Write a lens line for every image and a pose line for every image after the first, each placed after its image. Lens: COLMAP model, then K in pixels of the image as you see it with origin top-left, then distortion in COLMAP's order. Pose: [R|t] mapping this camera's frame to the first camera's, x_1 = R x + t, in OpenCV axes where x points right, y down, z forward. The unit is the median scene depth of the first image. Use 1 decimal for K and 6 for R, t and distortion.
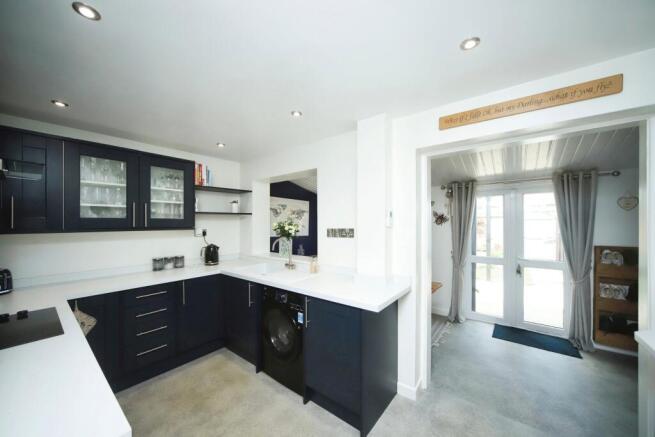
lens RADIAL K [[239.2, 0, 330.6], [0, 239.2, 221.3], [0, 0, 1]] dist [-0.000066, -0.000018]
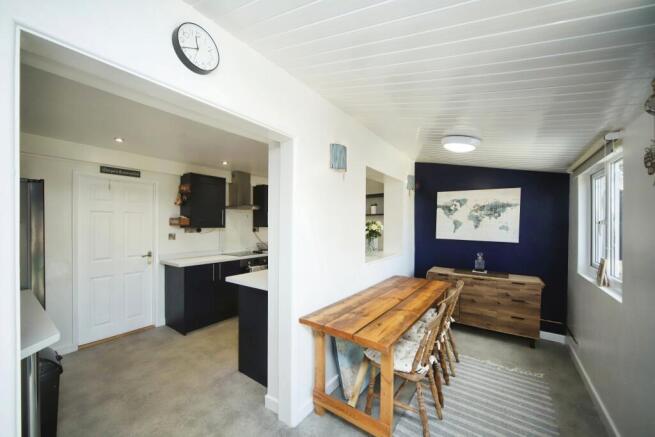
lens RADIAL K [[249.2, 0, 329.4], [0, 249.2, 222.8], [0, 0, 1]] dist [-0.003655, 0.000025]
pose [[0.042966, -0.001865, -0.999075, 0.821200], [0.004731, 0.999987, -0.001664, 0.009028], [0.999065, -0.004655, 0.042975, 0.731847]]
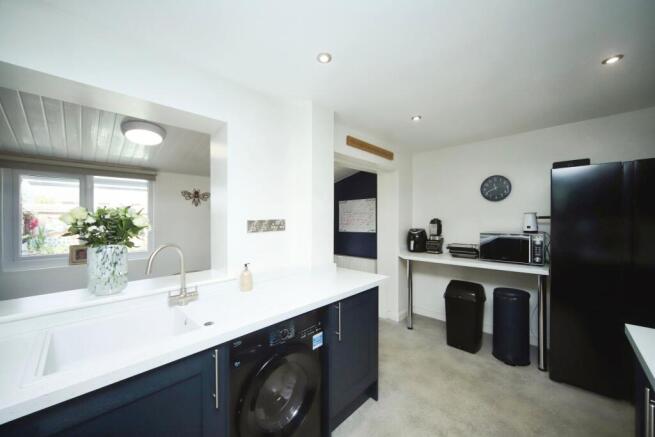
lens RADIAL K [[249.2, 0, 326.5], [0, 249.2, 221.2], [0, 0, 1]] dist [-0.003655, 0.000025]
pose [[0.102355, -0.001561, 0.994747, -0.545486], [0.000148, 0.999999, 0.001554, 0.025290], [-0.994748, -0.000012, 0.102355, 0.561749]]
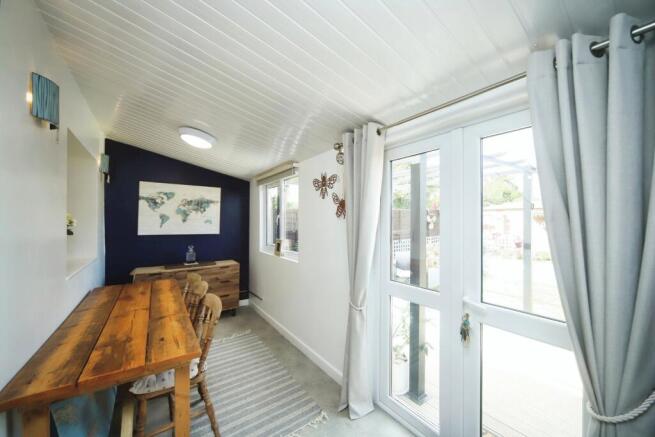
lens RADIAL K [[249.2, 0, 325.6], [0, 249.2, 221.9], [0, 0, 1]] dist [-0.003655, 0.000025]
pose [[0.954928, 0.000677, -0.296838, 0.694663], [0.003968, 0.999879, 0.015048, 0.017817], [0.296812, -0.015548, 0.954809, 0.547330]]
